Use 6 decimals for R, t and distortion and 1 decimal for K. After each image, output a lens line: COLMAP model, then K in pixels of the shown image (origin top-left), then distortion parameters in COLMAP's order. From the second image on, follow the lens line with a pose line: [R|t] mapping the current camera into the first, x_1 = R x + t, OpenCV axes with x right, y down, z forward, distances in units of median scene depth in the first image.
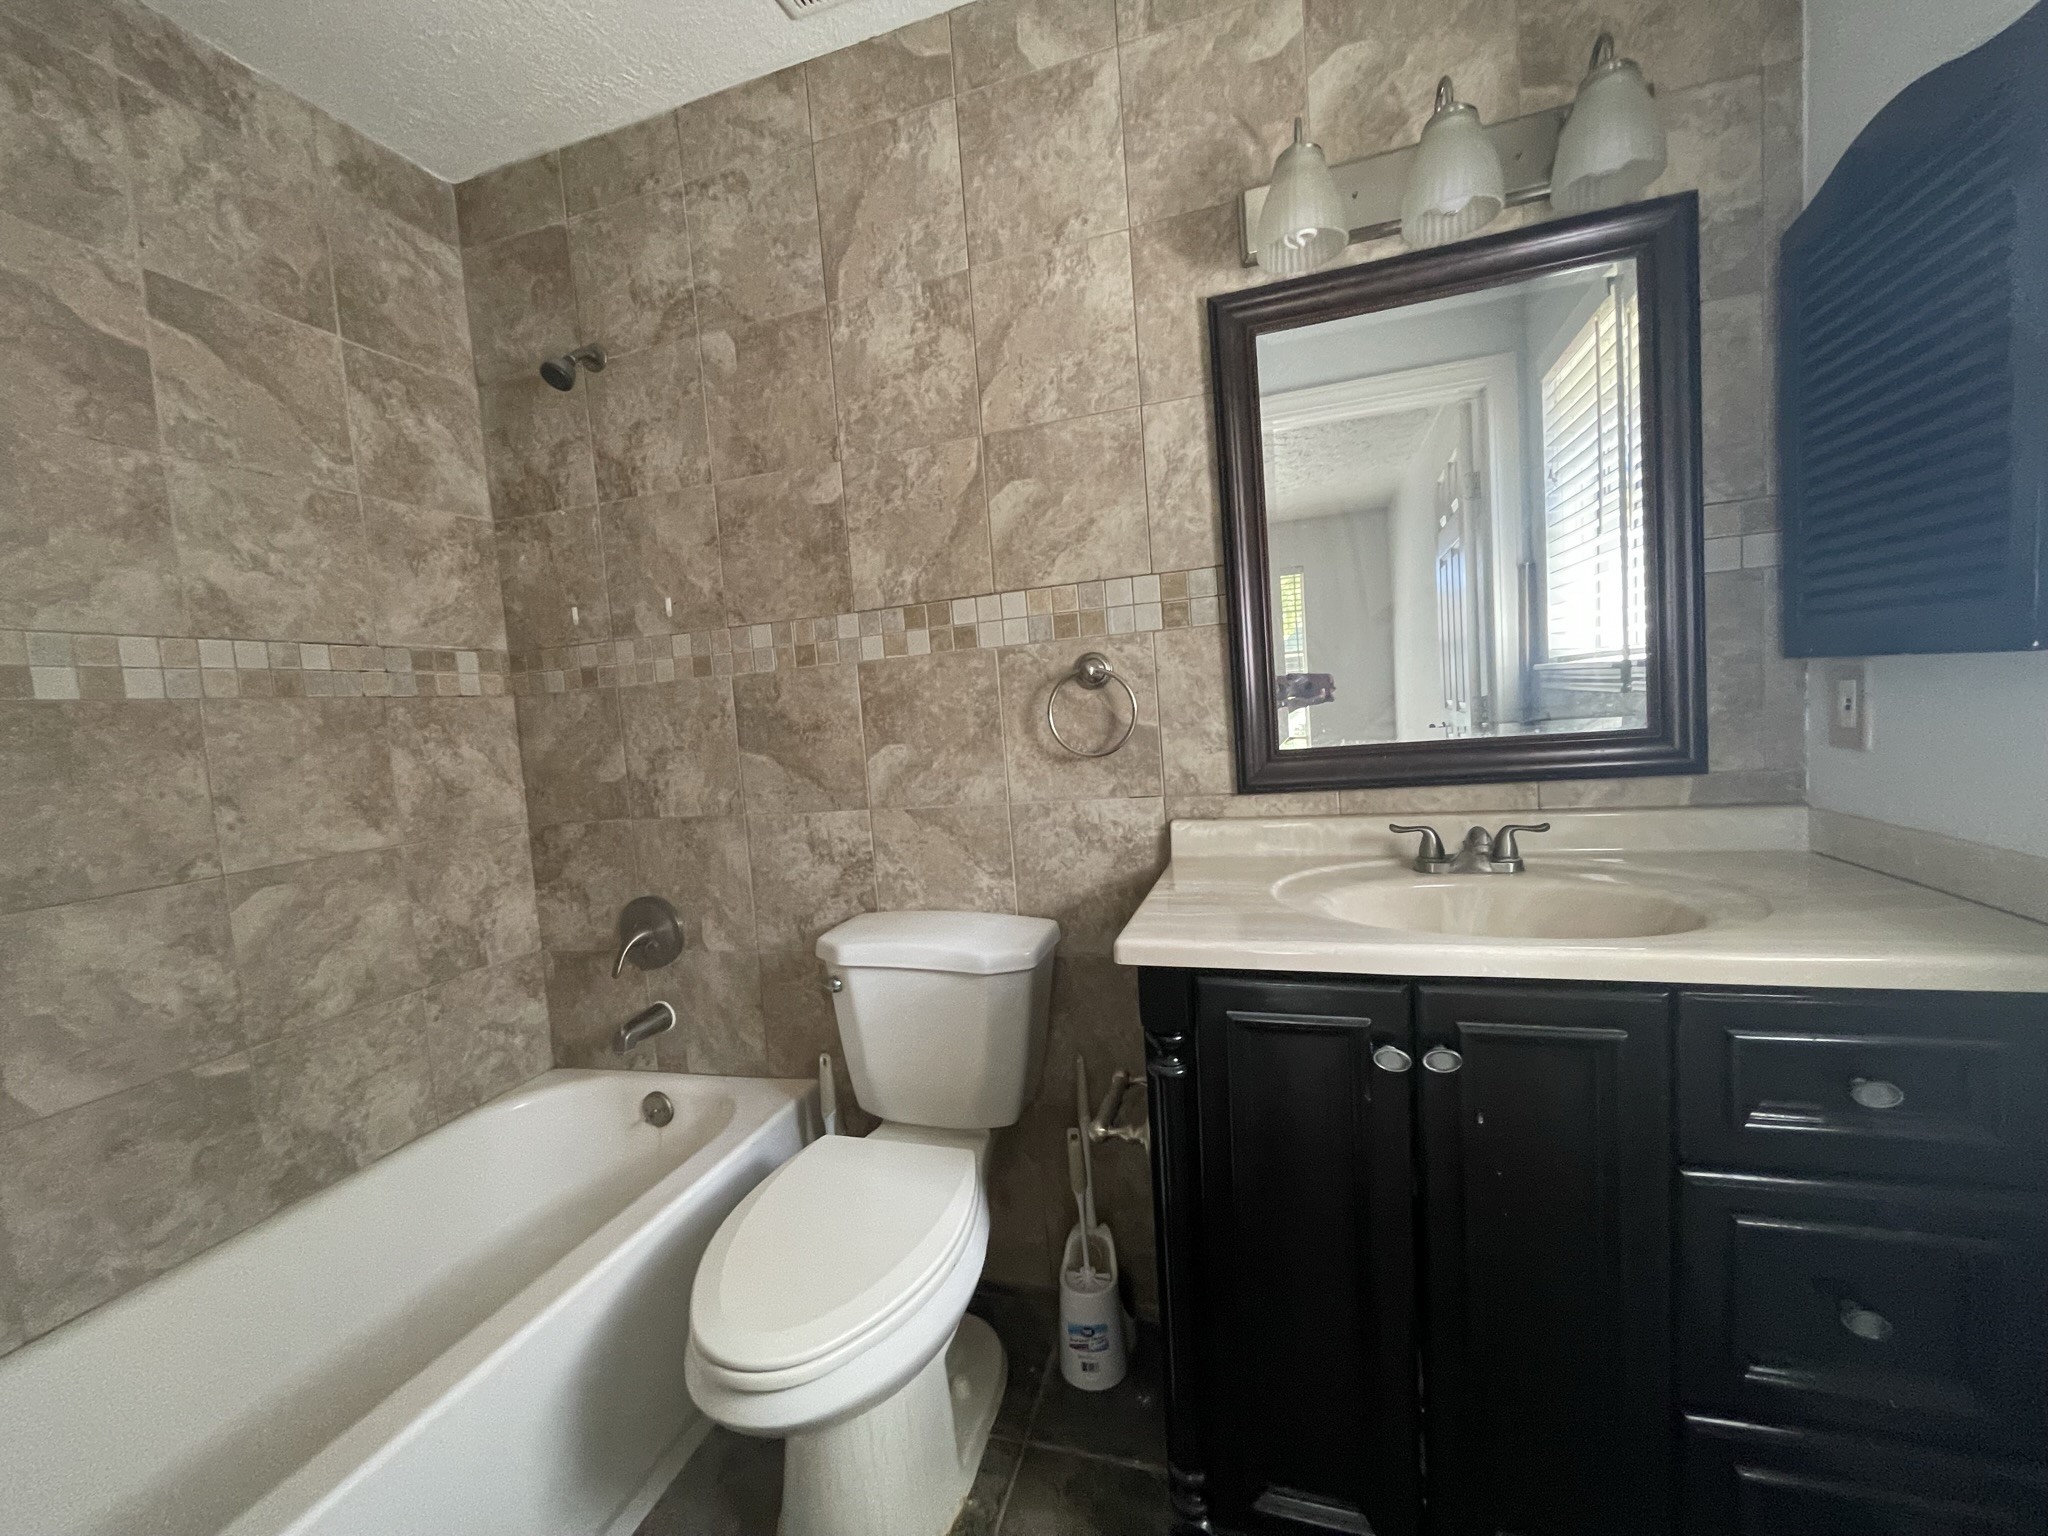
lens RADIAL K [[831.1, 0, 1024.3], [0, 831.1, 766.6], [0, 0, 1]] dist [-0.003208, 0.000364]
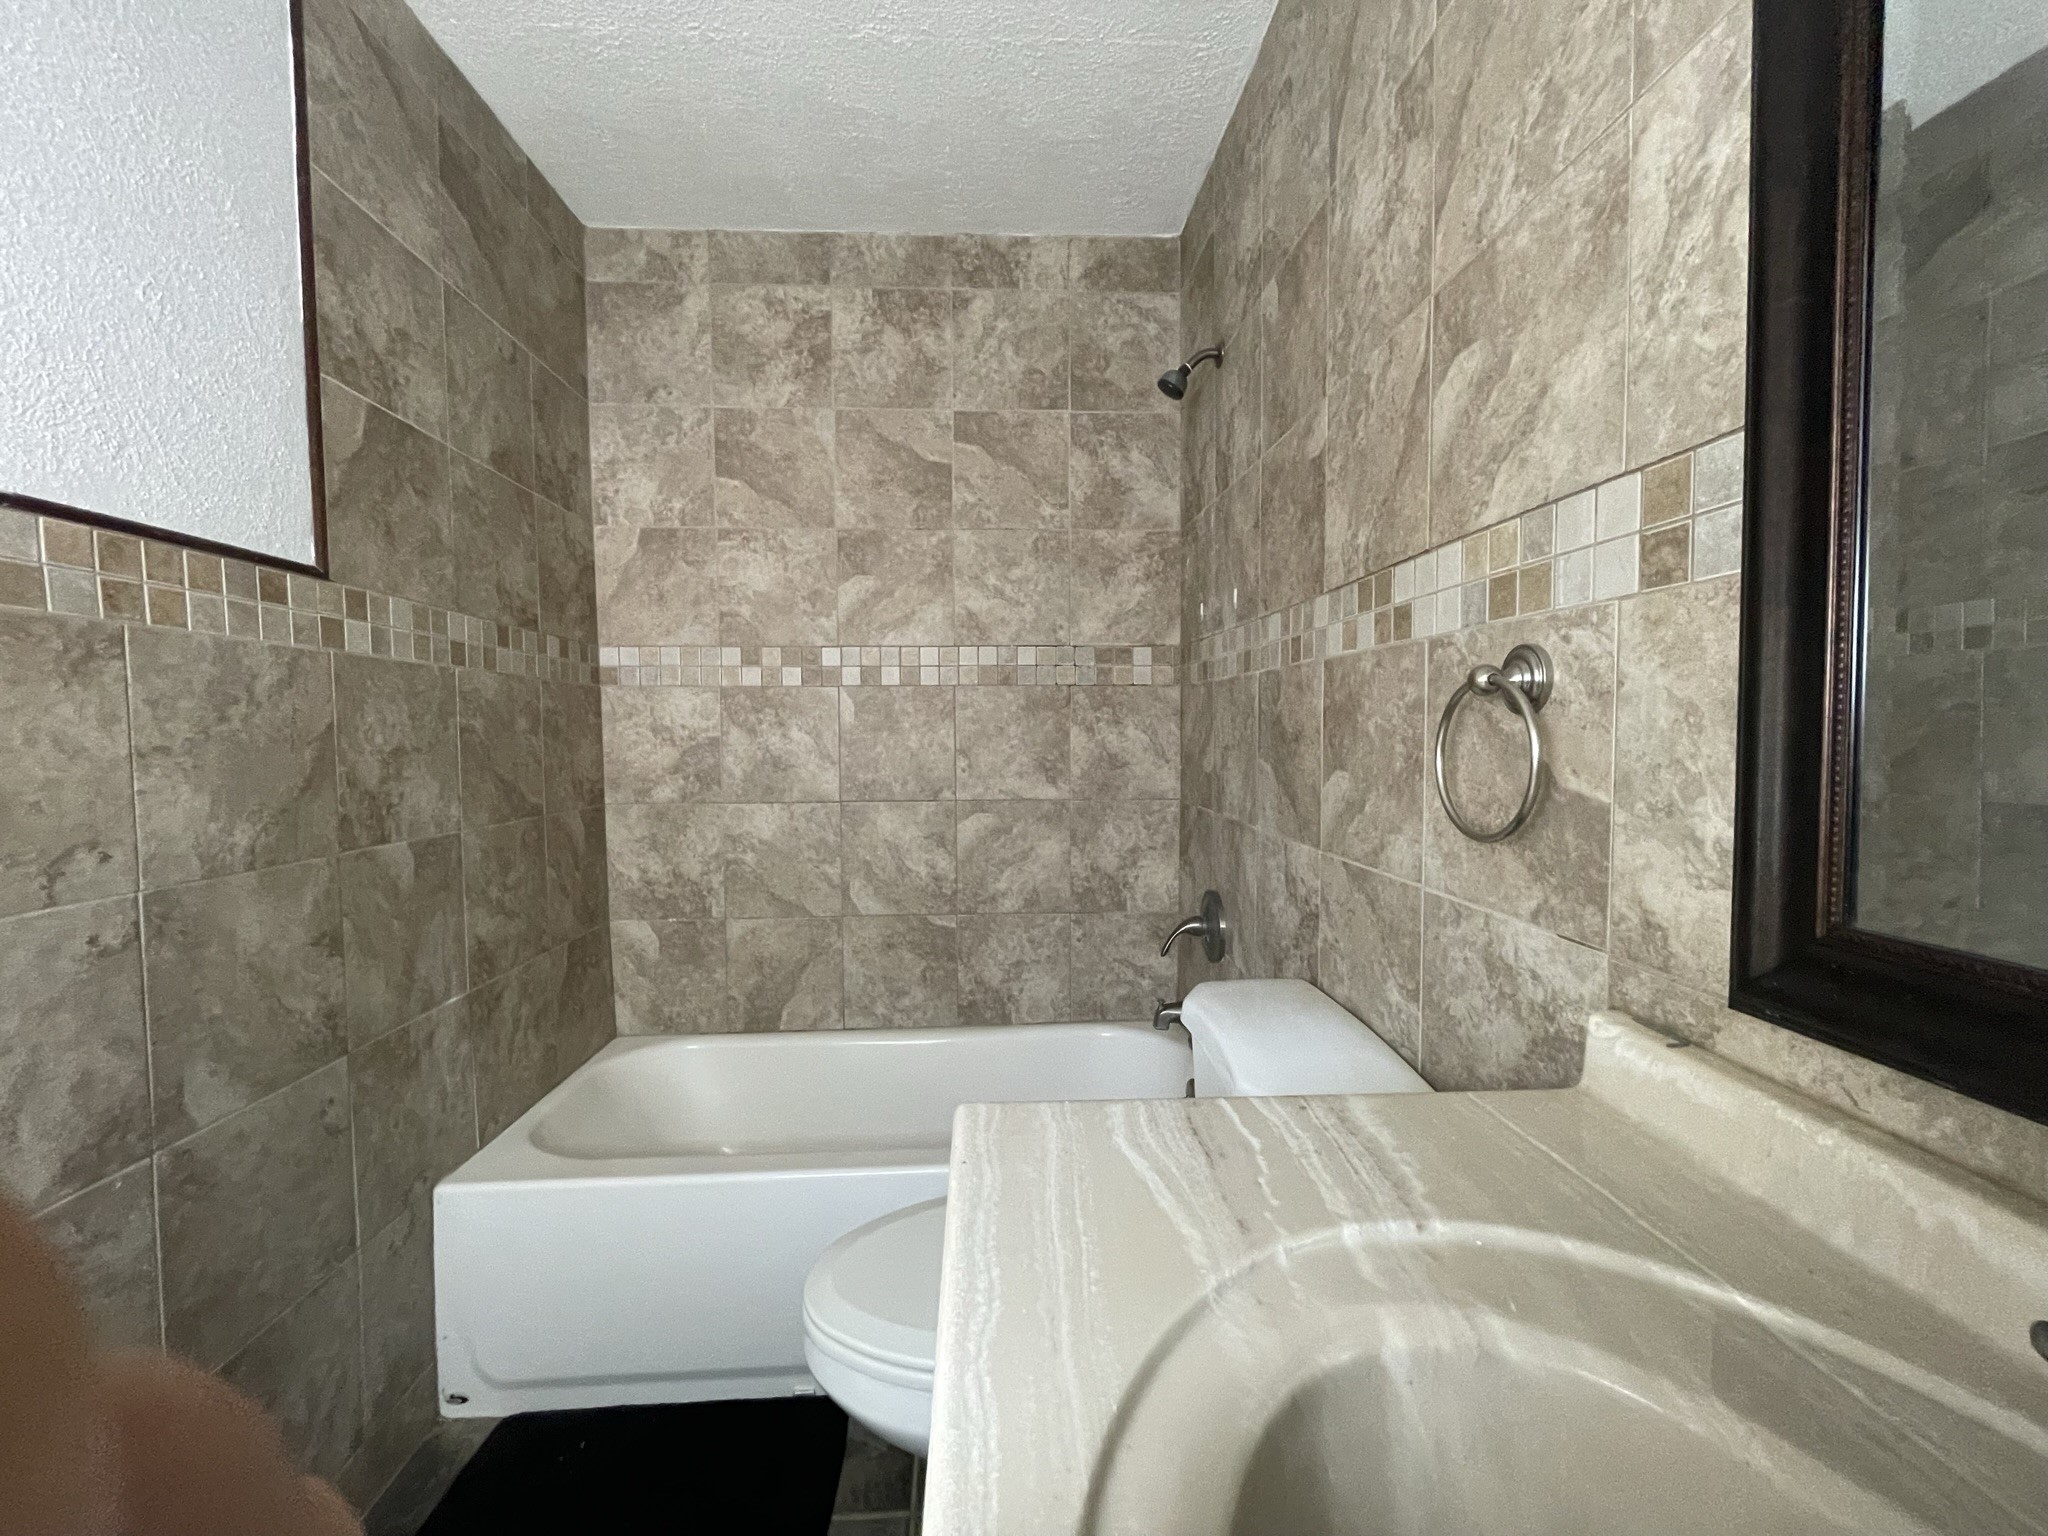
lens RADIAL K [[831.1, 0, 1024.3], [0, 831.1, 765.8], [0, 0, 1]] dist [-0.003208, 0.000364]
pose [[0.350020, 0.120194, -0.928999, 0.467188], [-0.086862, 0.991626, 0.095569, -0.083990], [0.932706, 0.047243, 0.357529, 0.518429]]
